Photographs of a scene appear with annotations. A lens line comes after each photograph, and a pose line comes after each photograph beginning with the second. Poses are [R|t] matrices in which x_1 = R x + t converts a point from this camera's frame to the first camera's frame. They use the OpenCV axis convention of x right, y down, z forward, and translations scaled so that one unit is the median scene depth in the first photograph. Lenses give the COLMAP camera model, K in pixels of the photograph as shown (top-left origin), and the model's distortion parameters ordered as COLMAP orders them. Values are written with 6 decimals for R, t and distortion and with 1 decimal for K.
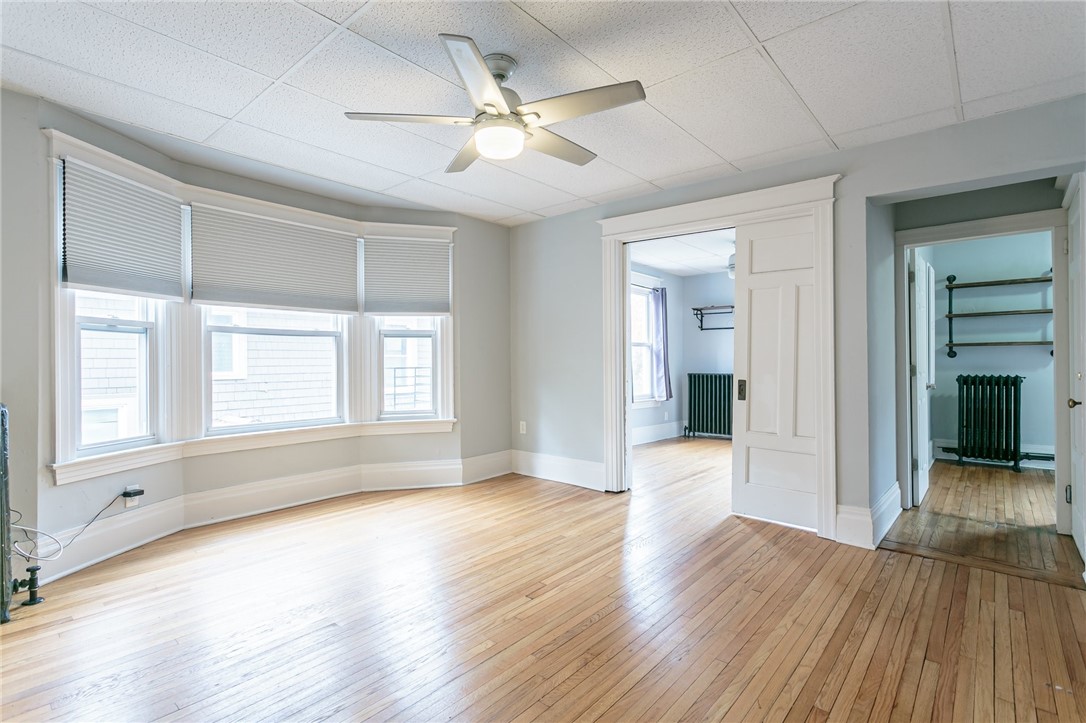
lens RADIAL K [[524.8, 0, 542.6], [0, 524.8, 362.3], [0, 0, 1]] dist [-0.004952, -0.000393]
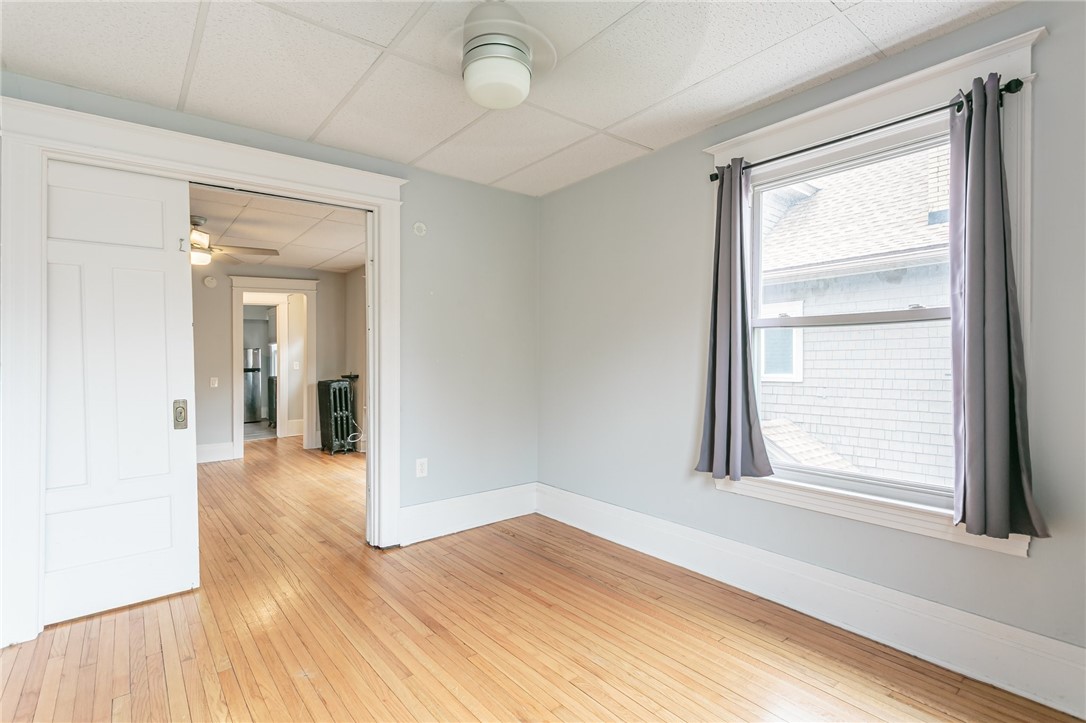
lens RADIAL K [[524.8, 0, 542.8], [0, 524.8, 362.7], [0, 0, 1]] dist [-0.004952, -0.000393]
pose [[-0.182936, 0.005241, -0.983111, 0.426896], [0.001853, 0.999986, 0.004986, -0.008261], [0.983123, -0.000910, -0.182943, 0.698931]]
